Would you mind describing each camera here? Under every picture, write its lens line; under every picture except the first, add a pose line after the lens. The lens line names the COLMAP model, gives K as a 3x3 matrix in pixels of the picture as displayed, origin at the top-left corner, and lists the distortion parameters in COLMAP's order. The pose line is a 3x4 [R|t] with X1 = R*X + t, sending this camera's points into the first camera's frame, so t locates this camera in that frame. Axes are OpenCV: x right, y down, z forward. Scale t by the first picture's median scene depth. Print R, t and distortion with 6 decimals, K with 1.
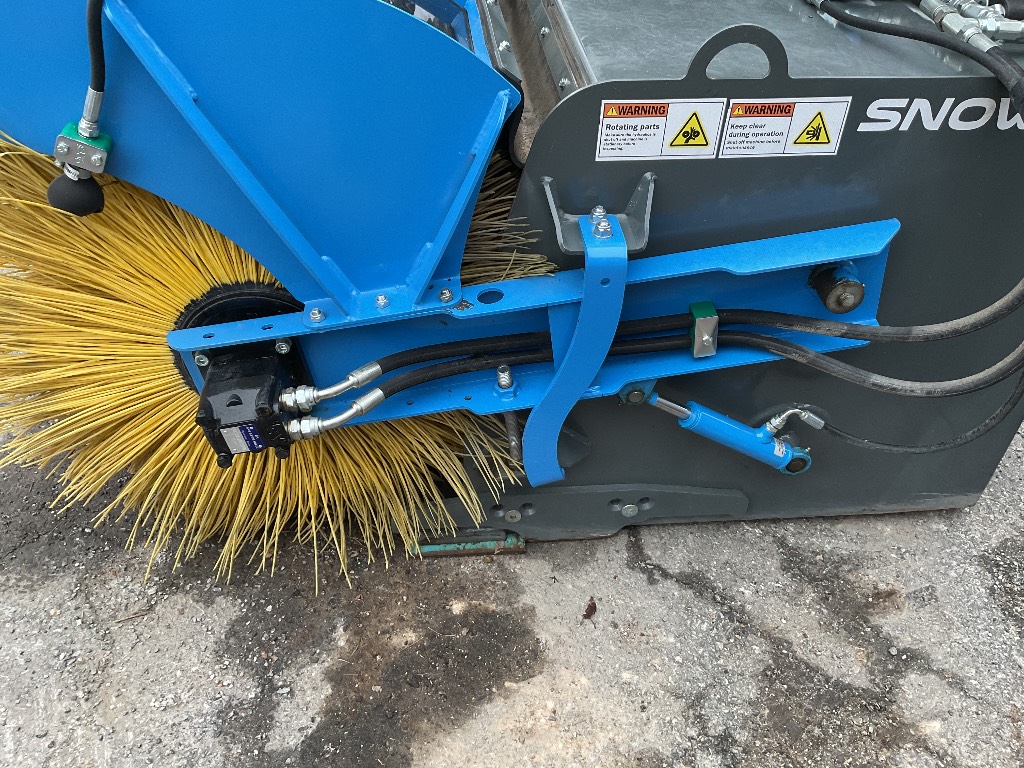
lens RADIAL K [[821.6, 0, 512.0], [0, 821.6, 384.0], [0, 0, 1]] dist [0.100452, -0.189360]
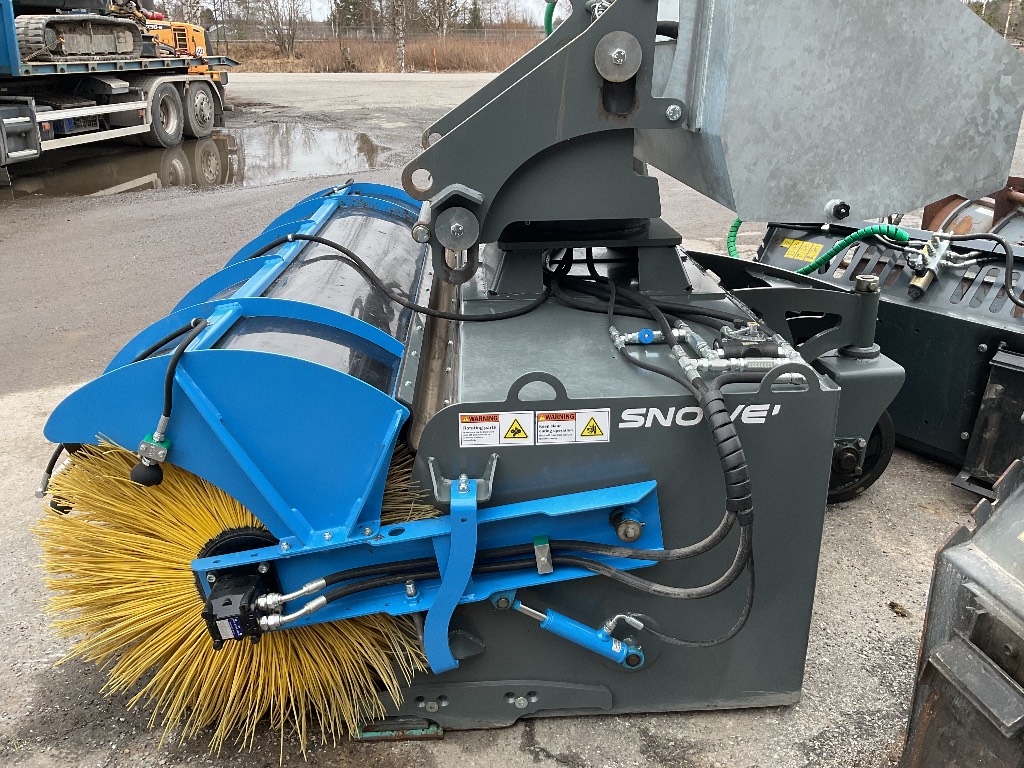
lens RADIAL K [[821.6, 0, 512.0], [0, 821.6, 384.0], [0, 0, 1]] dist [0.100452, -0.189360]
pose [[0.998146, -0.022221, -0.056659, 0.279477], [0.002839, 0.946948, -0.321374, 0.127544], [0.060794, 0.320617, 0.945256, -0.540845]]
